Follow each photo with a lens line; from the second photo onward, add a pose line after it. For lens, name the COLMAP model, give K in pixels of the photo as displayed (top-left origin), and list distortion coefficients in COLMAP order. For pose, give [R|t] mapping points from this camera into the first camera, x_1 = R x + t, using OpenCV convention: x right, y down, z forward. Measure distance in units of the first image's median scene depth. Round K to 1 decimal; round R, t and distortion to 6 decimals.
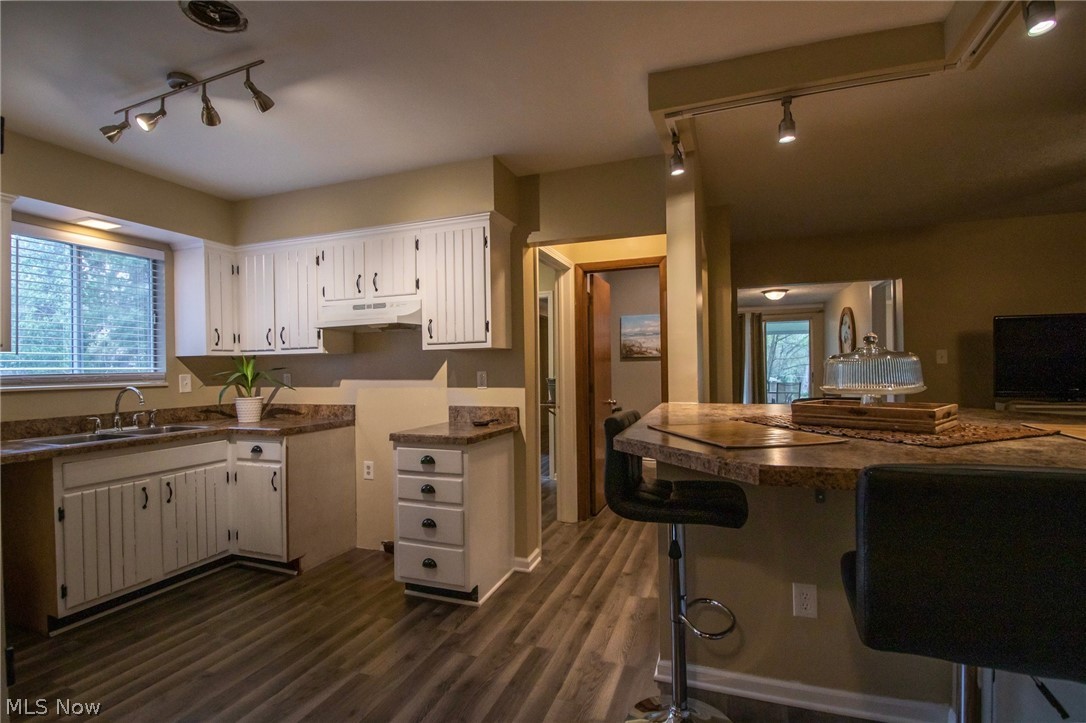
lens RADIAL K [[506.0, 0, 537.1], [0, 506.0, 373.0], [0, 0, 1]] dist [0.004913, 0.000253]
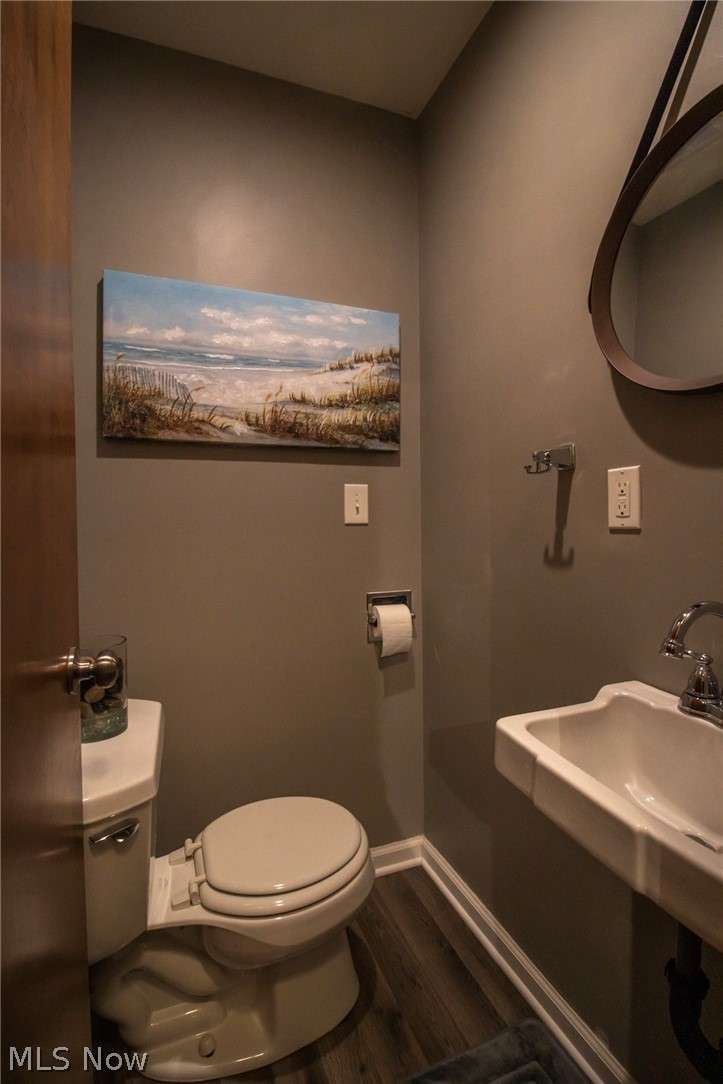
lens RADIAL K [[505.1, 0, 361.3], [0, 505.1, 535.3], [0, 0, 1]] dist [0.004913, 0.000253]
pose [[0.753785, -0.010010, 0.657045, 0.098993], [0.002490, 0.999920, 0.012376, 0.014677], [-0.657117, -0.007693, 0.753750, 0.739658]]
